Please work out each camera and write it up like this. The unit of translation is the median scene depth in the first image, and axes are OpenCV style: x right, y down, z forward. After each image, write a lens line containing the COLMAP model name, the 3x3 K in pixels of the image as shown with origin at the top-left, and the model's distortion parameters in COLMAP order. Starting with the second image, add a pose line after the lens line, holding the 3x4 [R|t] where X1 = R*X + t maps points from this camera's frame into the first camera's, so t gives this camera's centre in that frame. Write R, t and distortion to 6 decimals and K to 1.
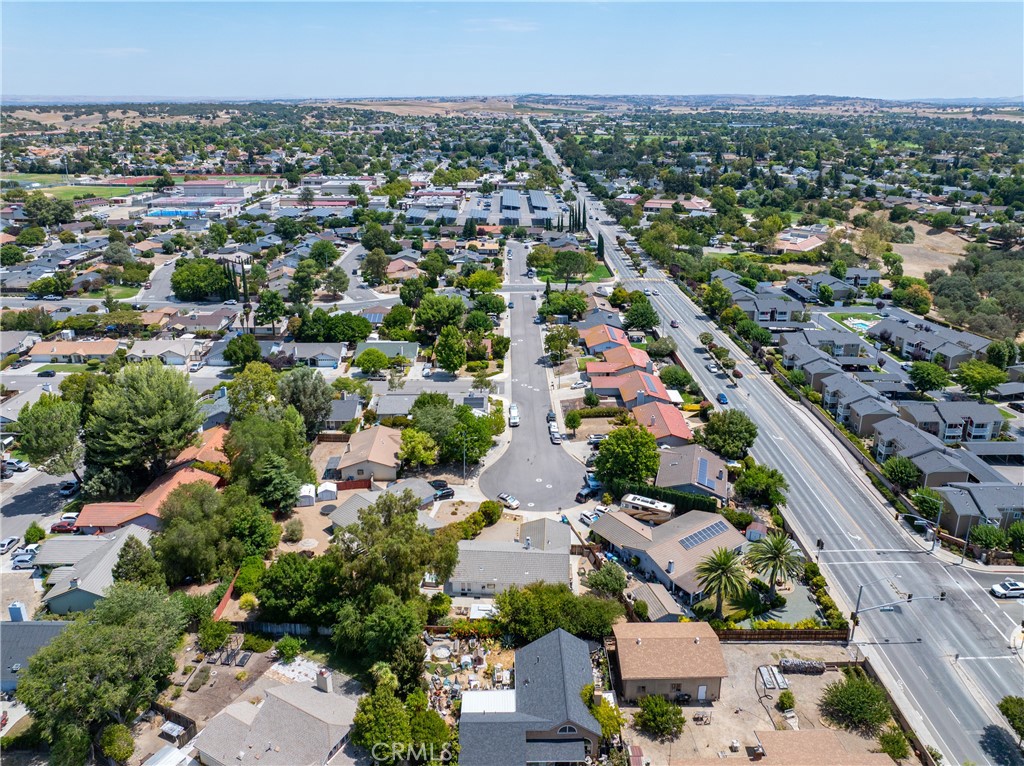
lens RADIAL K [[740.6, 0, 512.0], [0, 740.6, 383.0], [0, 0, 1]] dist [-0.034402, 0.000200]
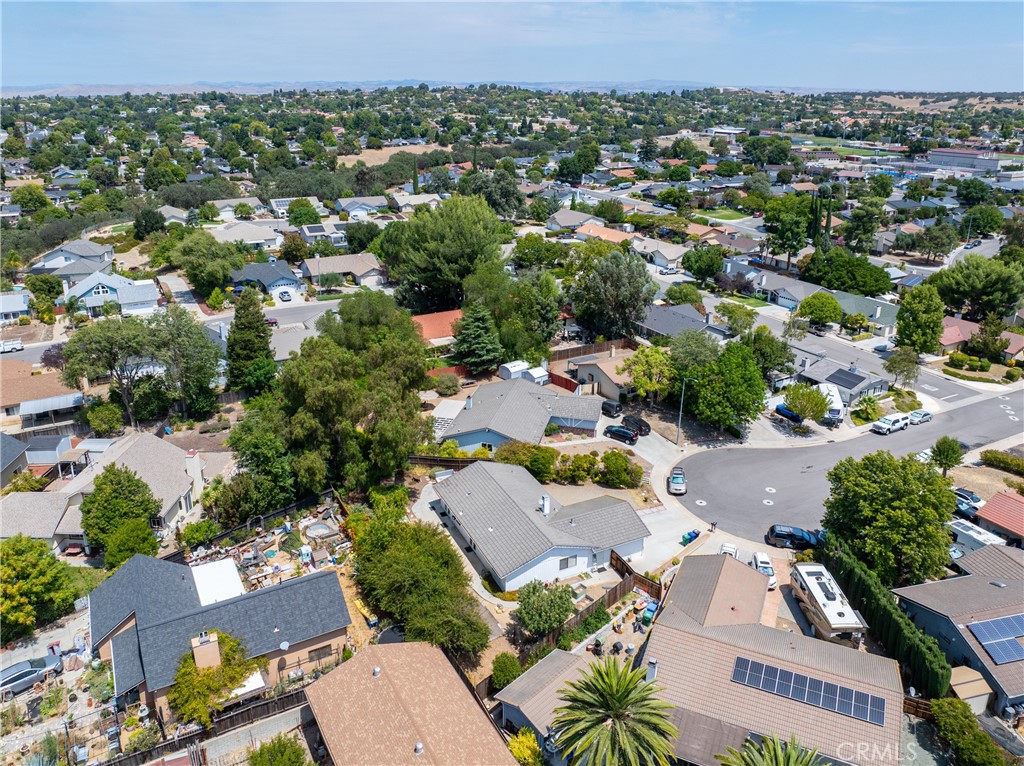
lens RADIAL K [[740.6, 0, 512.0], [0, 740.6, 383.0], [0, 0, 1]] dist [-0.034402, 0.000200]
pose [[0.484618, 0.323832, -0.812575, 0.276061], [-0.329830, 0.928029, 0.173133, 0.013399], [0.810159, 0.184108, 0.556549, 0.351018]]
